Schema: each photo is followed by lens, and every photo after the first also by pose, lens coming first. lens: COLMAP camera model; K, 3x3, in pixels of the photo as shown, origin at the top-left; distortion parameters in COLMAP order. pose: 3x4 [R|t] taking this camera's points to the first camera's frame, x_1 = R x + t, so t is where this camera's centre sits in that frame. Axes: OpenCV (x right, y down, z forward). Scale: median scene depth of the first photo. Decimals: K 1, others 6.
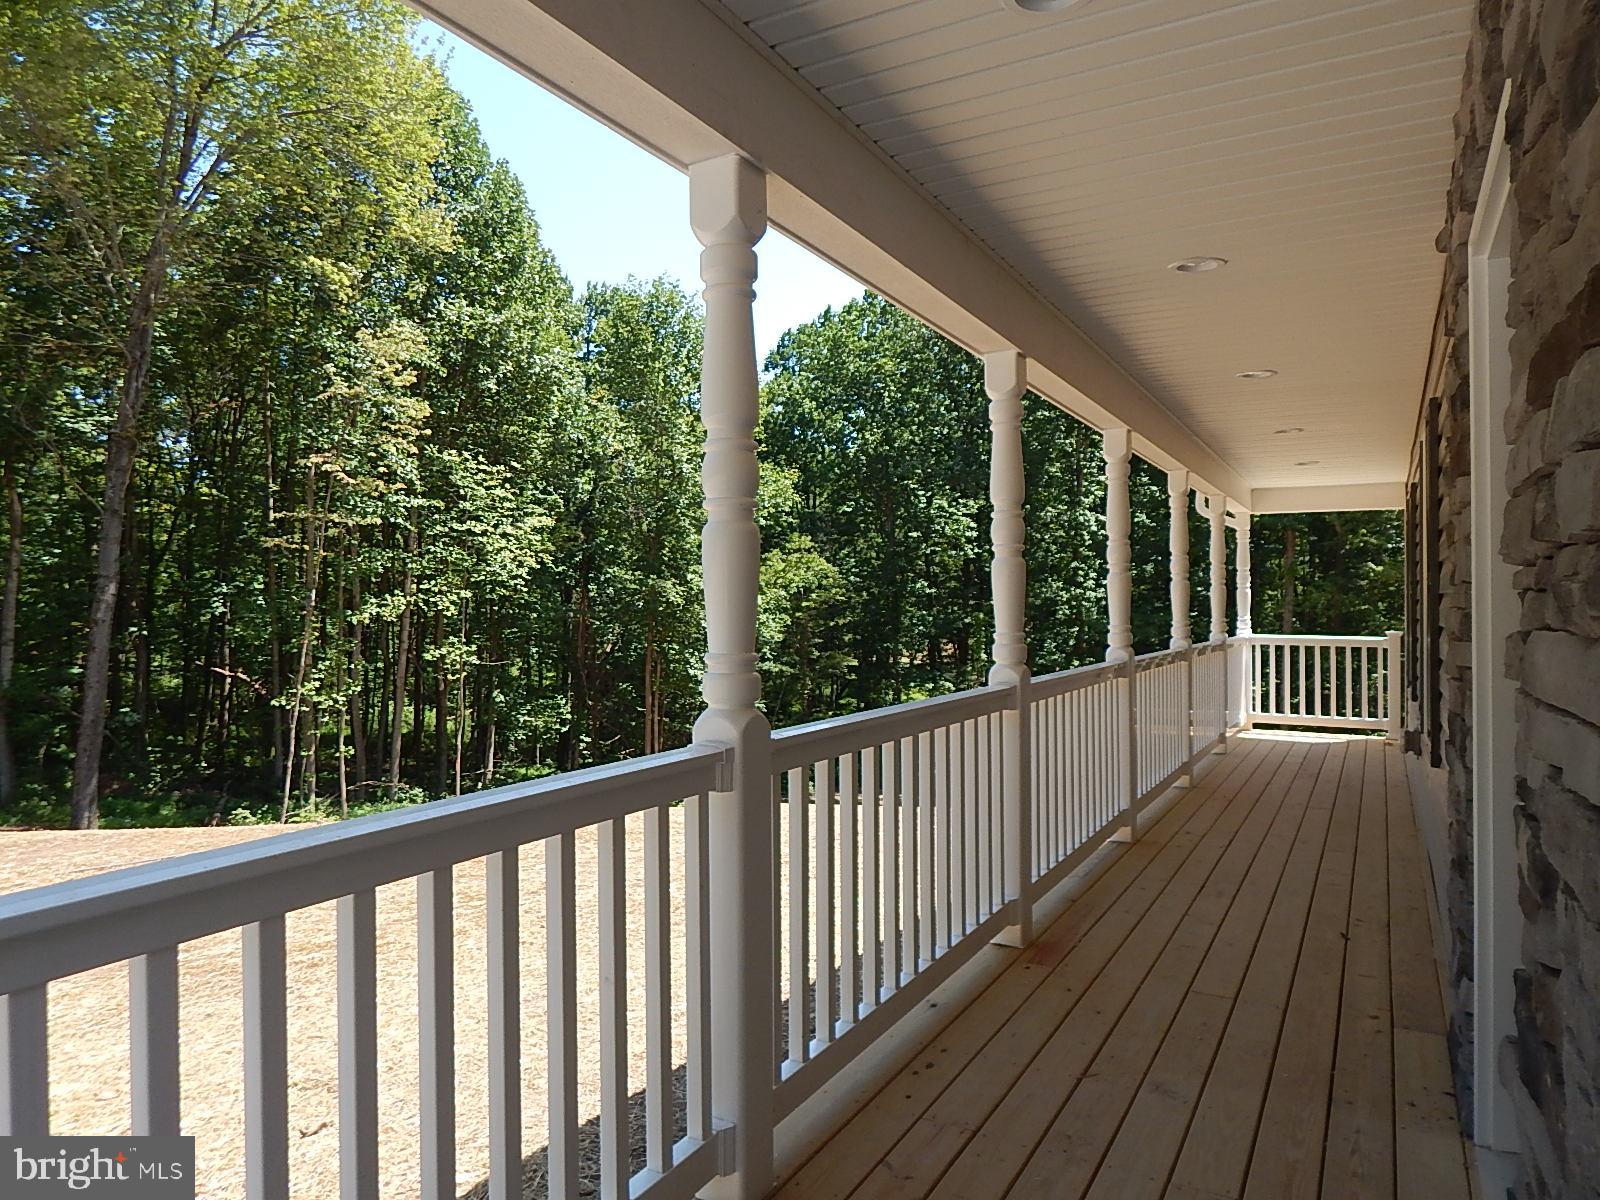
lens RADIAL K [[1064.1, 0, 808.4], [0, 1064.1, 595.0], [0, 0, 1]] dist [0.017112, -0.015301]
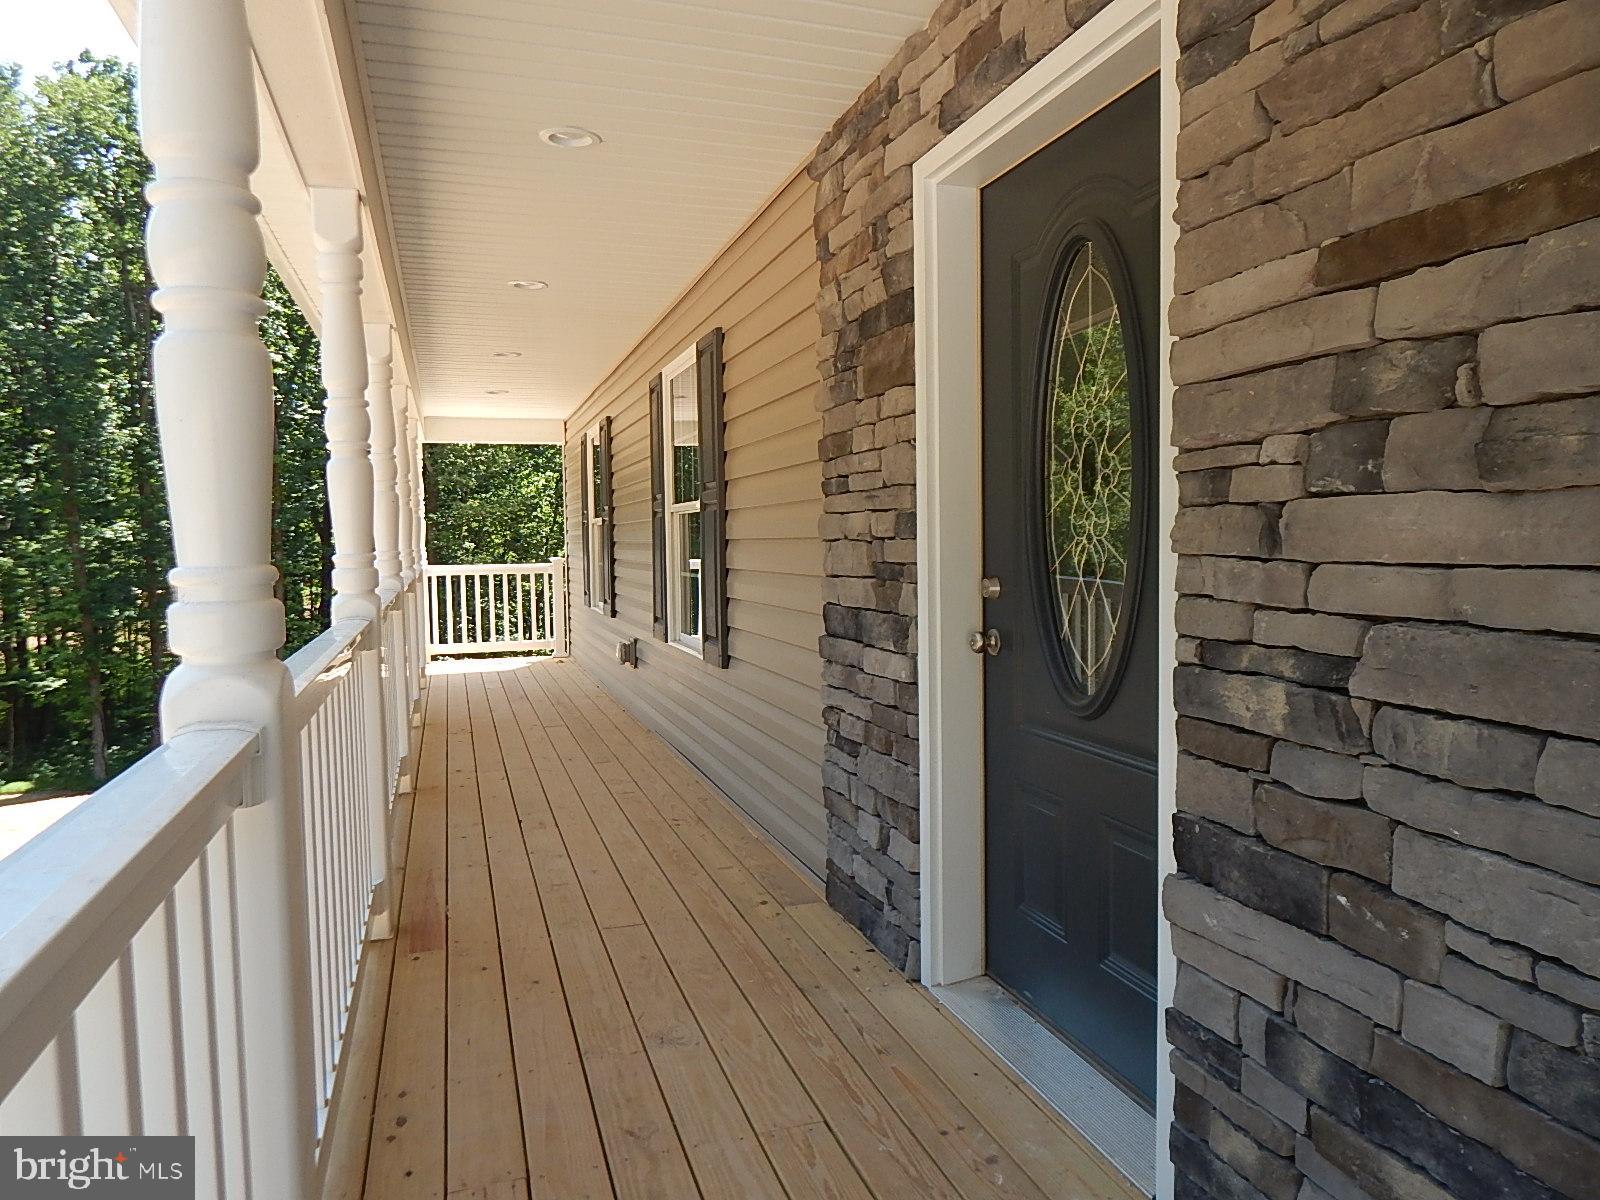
lens RADIAL K [[1064.1, 0, 792.9], [0, 1064.1, 589.7], [0, 0, 1]] dist [0.017112, -0.015301]
pose [[0.686011, -0.051254, 0.725784, -0.028778], [0.013693, 0.998249, 0.057553, 0.003527], [-0.727463, -0.029544, 0.685511, 0.037596]]
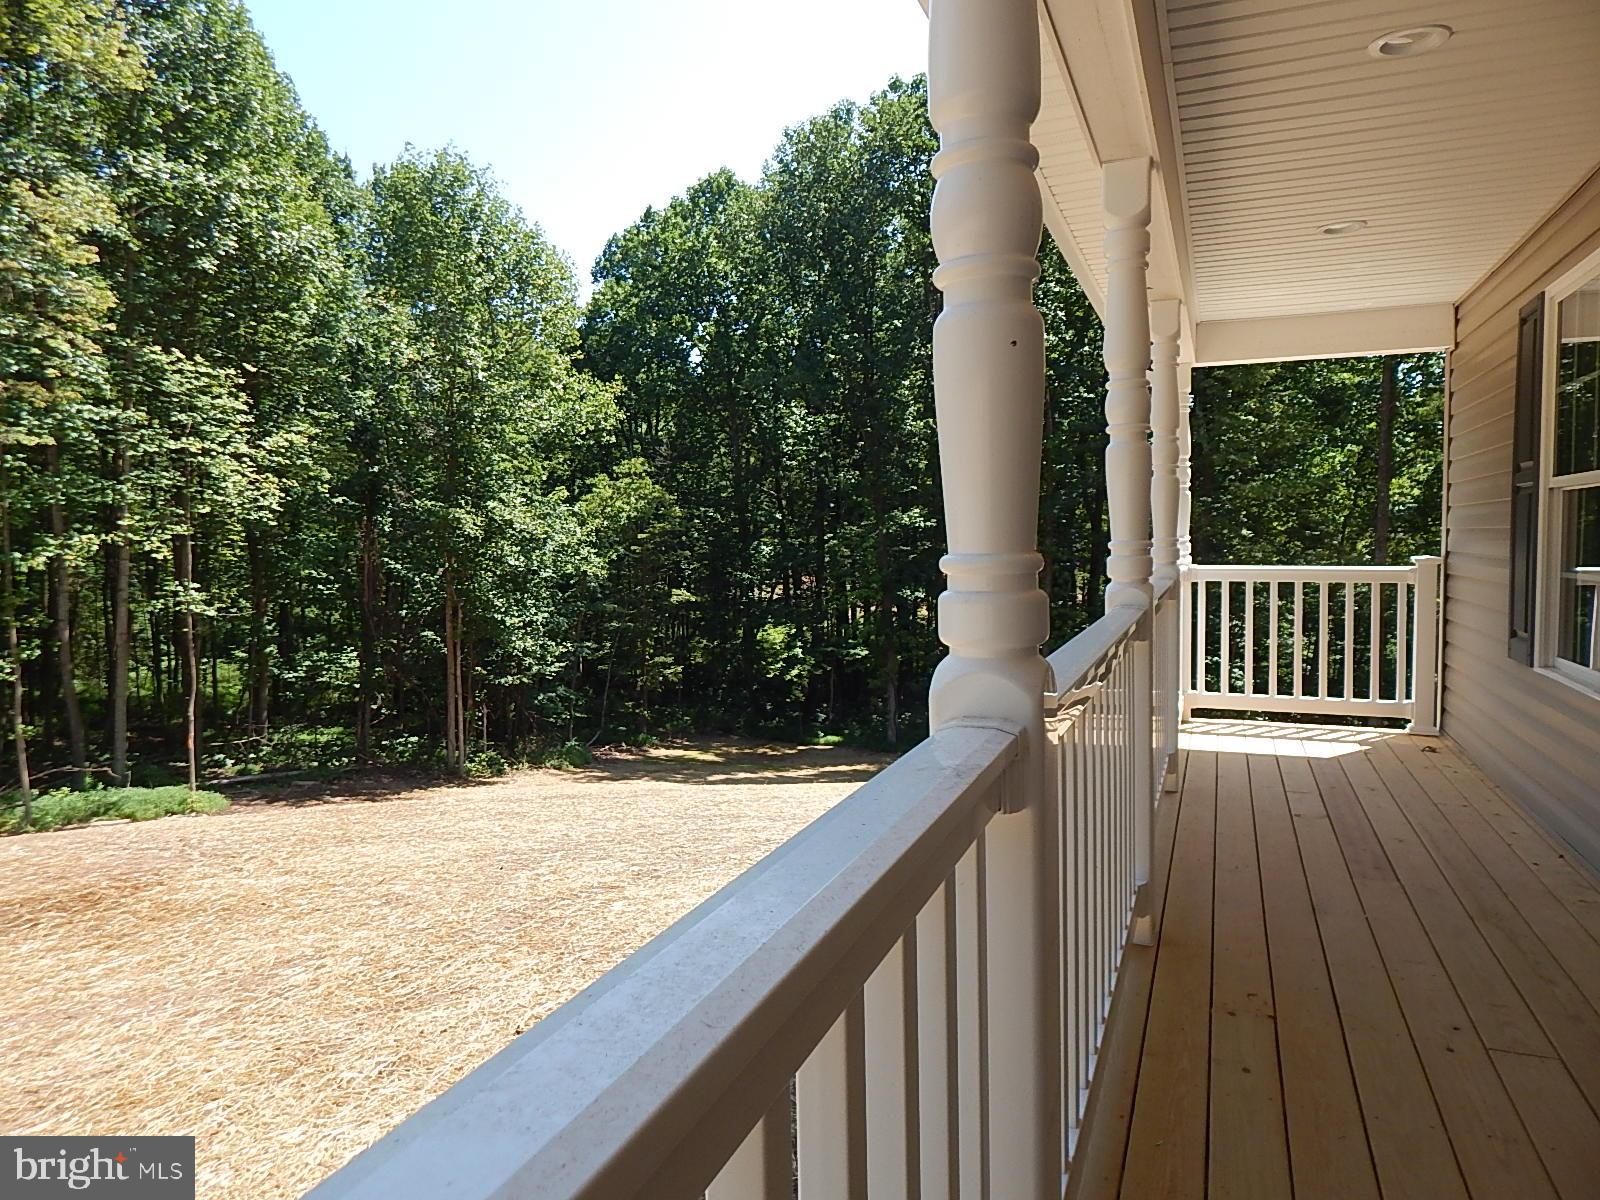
lens RADIAL K [[1064.1, 0, 834.5], [0, 1064.1, 581.1], [0, 0, 1]] dist [0.017112, -0.015301]
pose [[0.988873, -0.023490, 0.146895, 0.054730], [0.016011, 0.998524, 0.051889, 0.004930], [-0.147897, -0.048960, 0.987790, 0.188843]]
